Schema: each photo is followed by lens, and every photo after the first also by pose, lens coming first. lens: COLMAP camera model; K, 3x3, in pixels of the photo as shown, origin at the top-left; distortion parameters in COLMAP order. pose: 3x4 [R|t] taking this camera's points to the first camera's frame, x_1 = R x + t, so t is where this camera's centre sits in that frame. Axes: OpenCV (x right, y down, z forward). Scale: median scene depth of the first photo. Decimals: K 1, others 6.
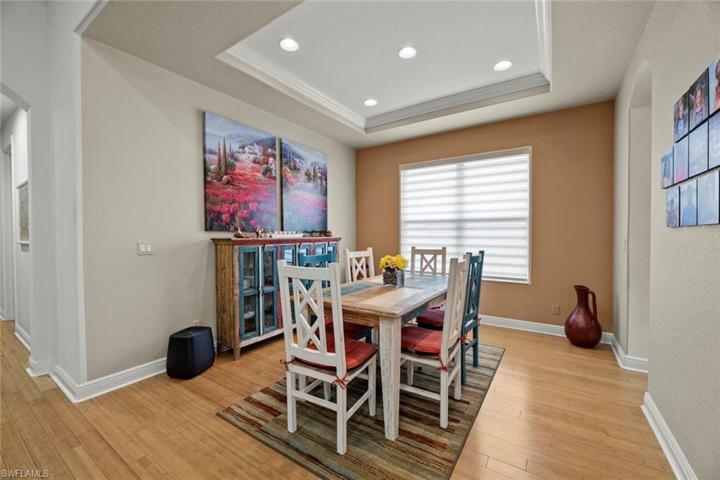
lens RADIAL K [[290.3, 0, 360.7], [0, 290.3, 241.9], [0, 0, 1]] dist [0.000150, -0.000075]
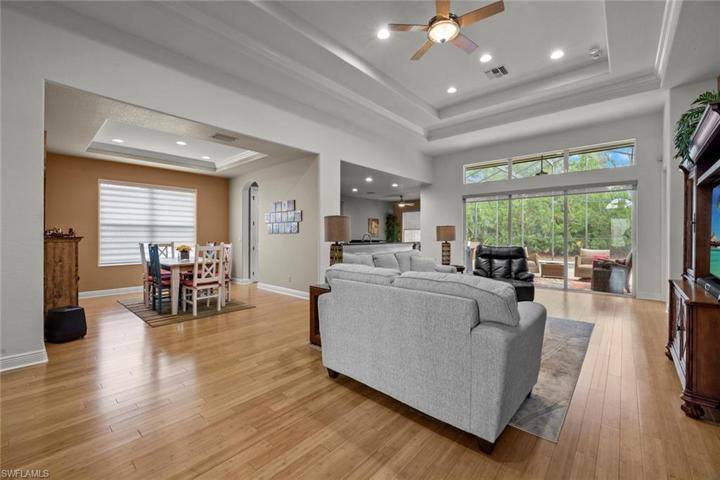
lens RADIAL K [[296.8, 0, 358.8], [0, 296.8, 234.8], [0, 0, 1]] dist [-0.001442, -0.000288]
pose [[0.148636, 0.005946, 0.988874, -1.276414], [0.024542, 0.999652, -0.009700, 0.018765], [-0.988587, 0.025711, 0.148438, -0.374656]]
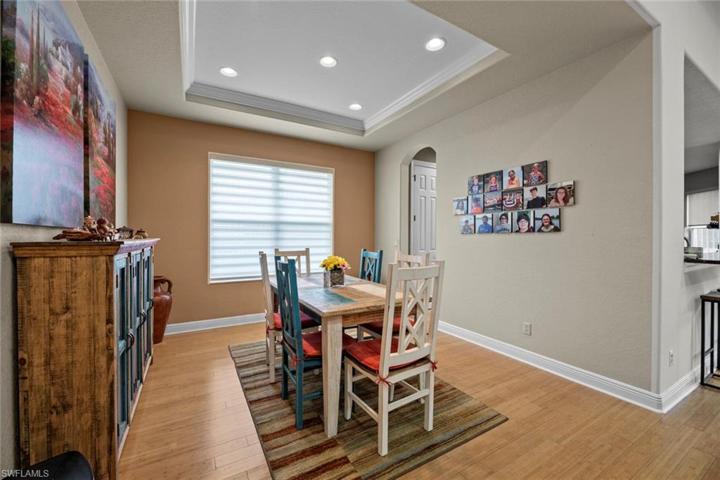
lens RADIAL K [[290.6, 0, 360.0], [0, 290.6, 240.0], [0, 0, 1]] dist [-0.001904, -0.000382]
pose [[0.451434, -0.005188, 0.892290, -0.551259], [0.018381, 0.999825, -0.003487, -0.004036], [-0.892115, 0.017975, 0.451450, 0.334404]]
